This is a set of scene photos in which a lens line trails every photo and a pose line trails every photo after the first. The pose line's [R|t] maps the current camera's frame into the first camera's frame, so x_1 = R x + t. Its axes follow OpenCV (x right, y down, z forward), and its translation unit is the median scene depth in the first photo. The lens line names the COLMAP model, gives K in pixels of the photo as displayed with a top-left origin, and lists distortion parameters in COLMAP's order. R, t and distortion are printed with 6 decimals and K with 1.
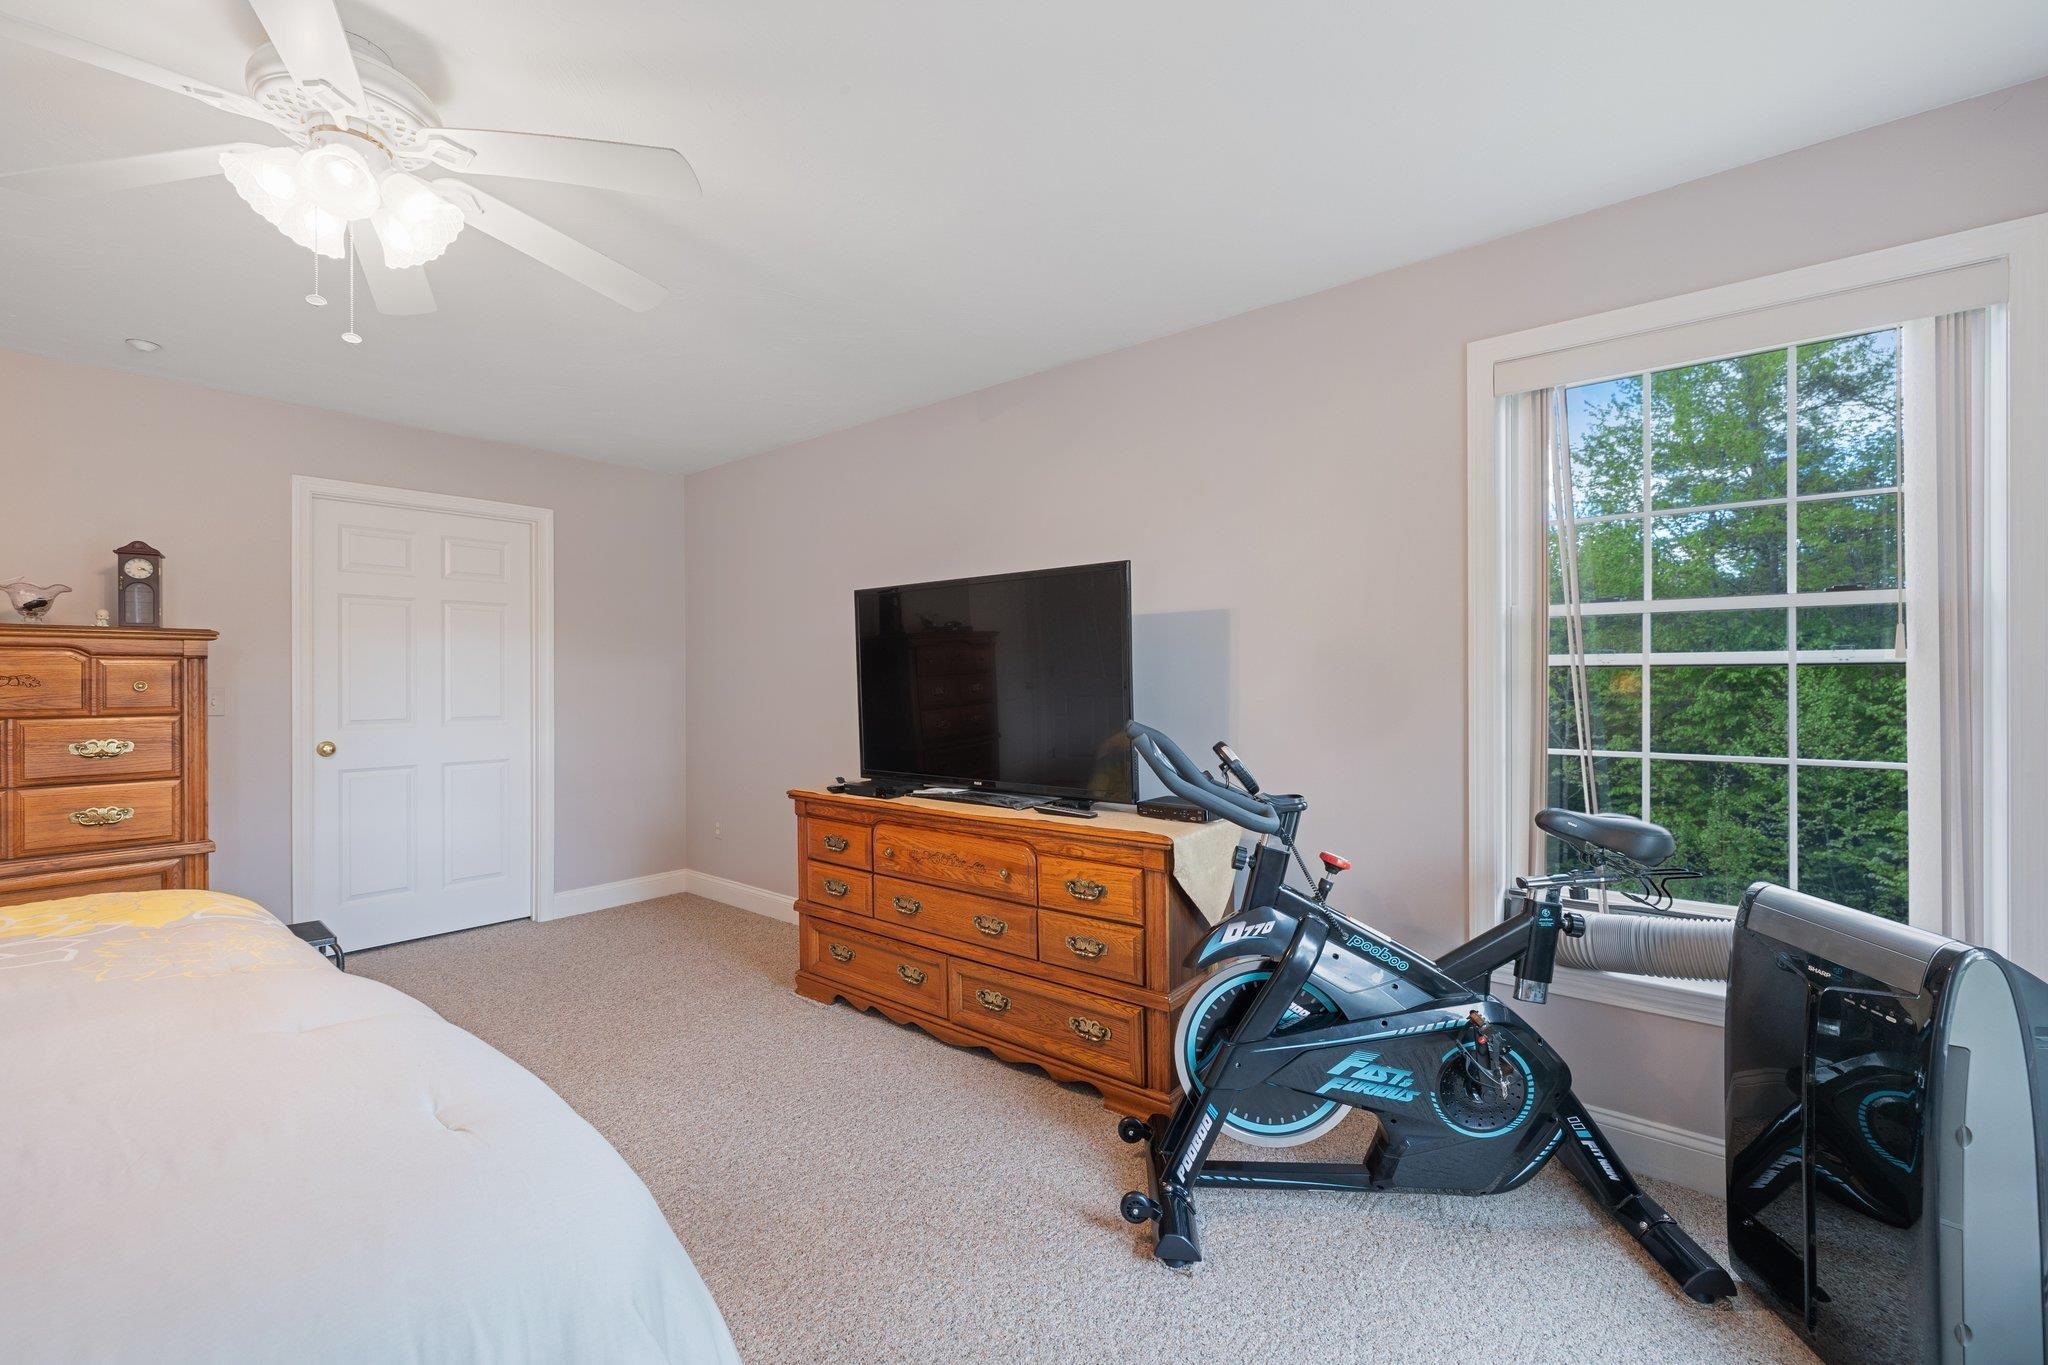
lens RADIAL K [[860.9, 0, 1024.8], [0, 860.9, 682.3], [0, 0, 1]] dist [-0.002731, -0.000097]
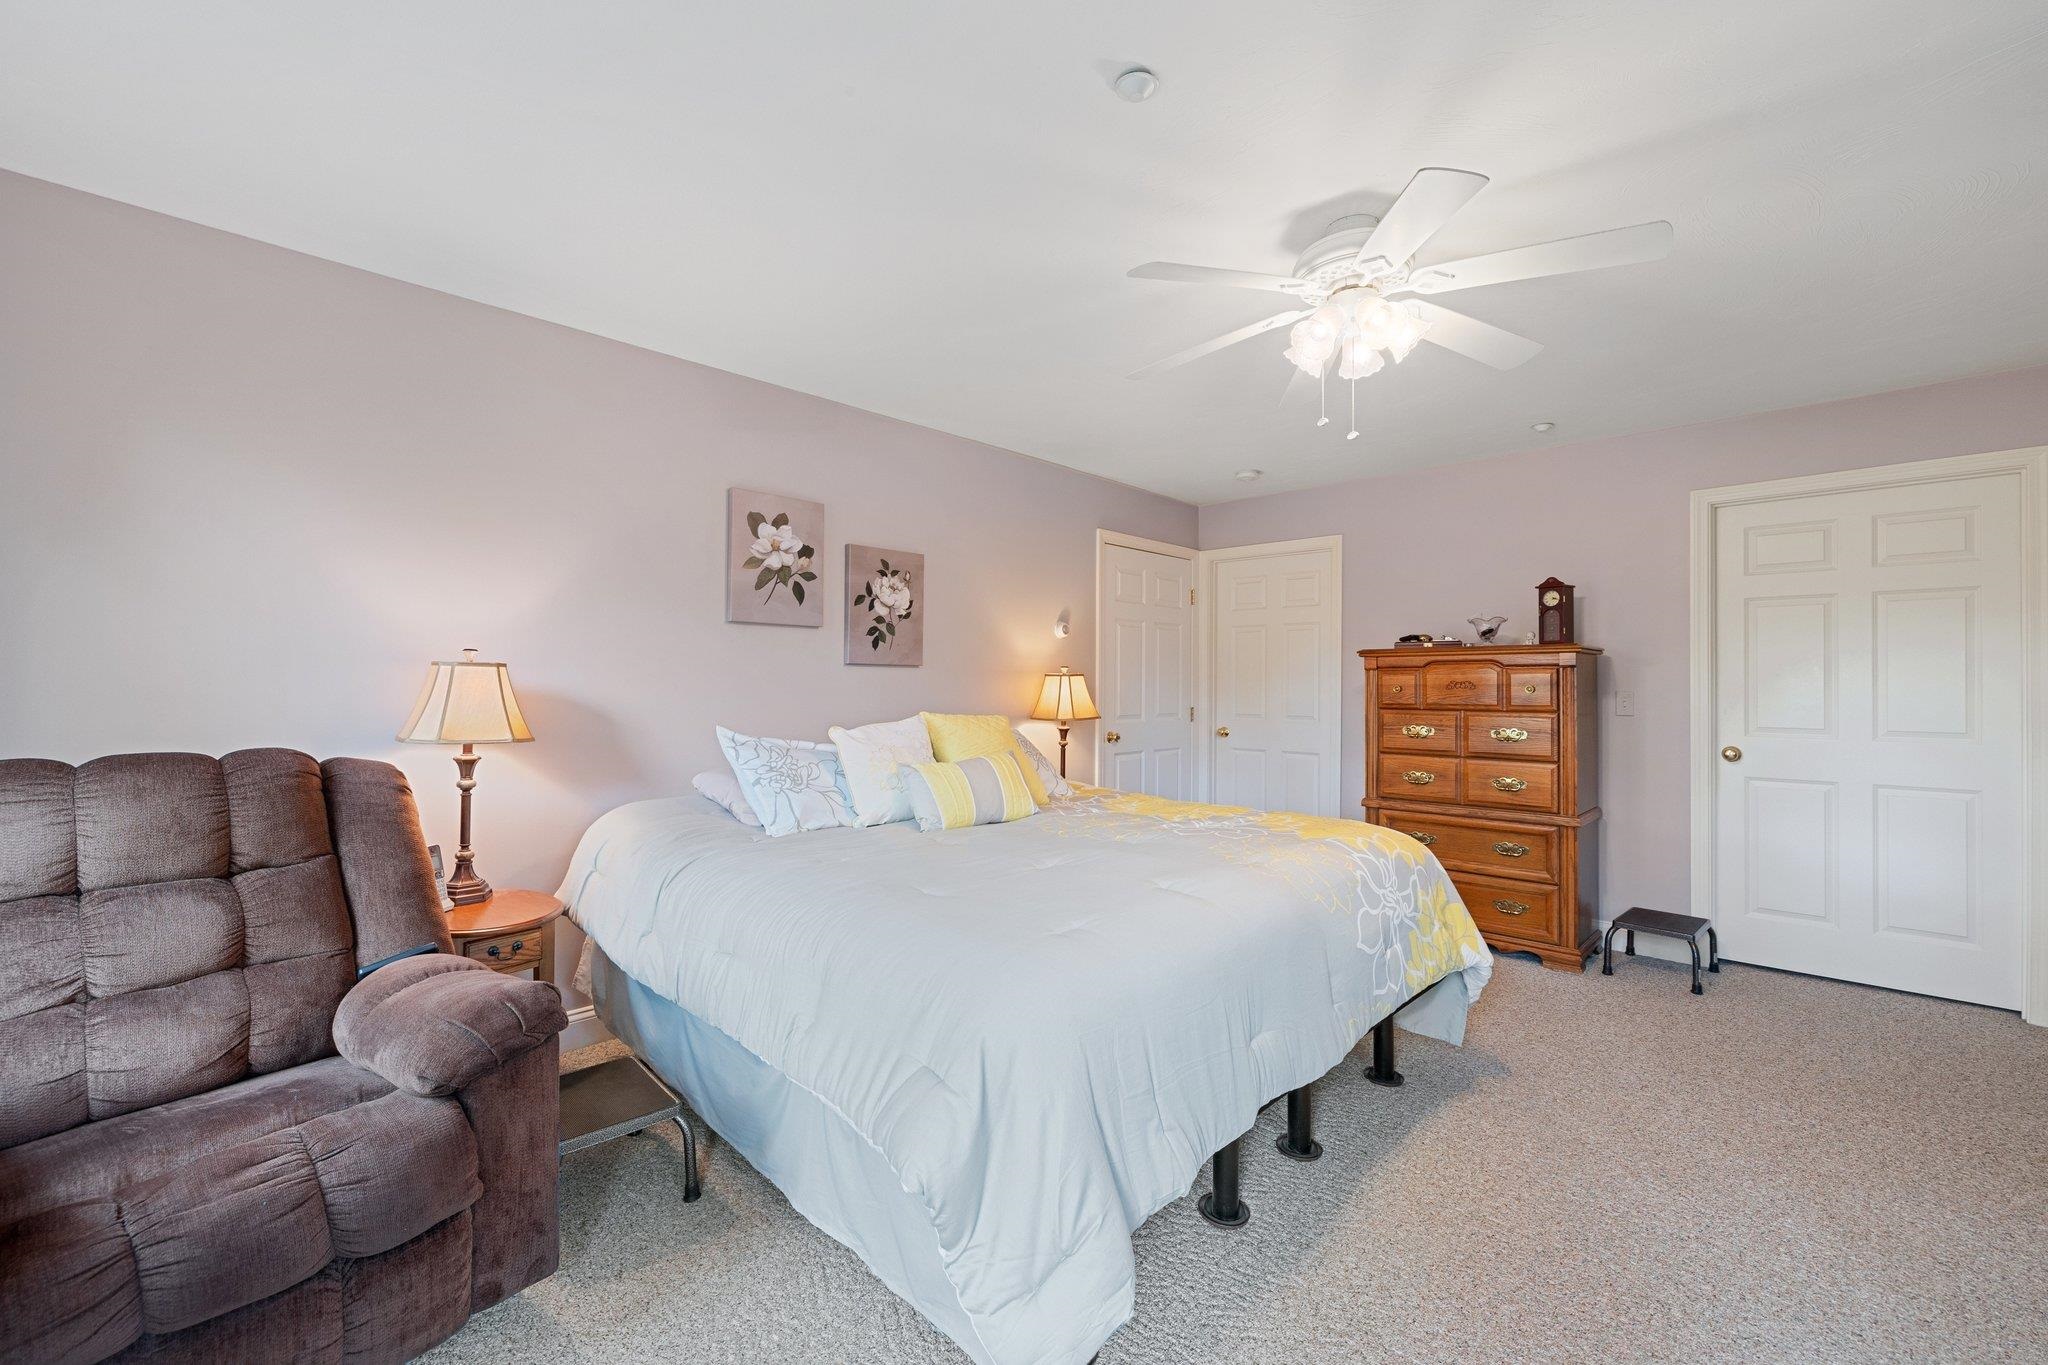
lens RADIAL K [[860.9, 0, 1020.9], [0, 860.9, 676.3], [0, 0, 1]] dist [-0.002731, -0.000097]
pose [[-0.081537, -0.004208, -0.996661, 0.338842], [-0.005478, 0.999978, -0.003773, -0.006561], [0.996655, 0.005152, -0.081558, 0.325902]]
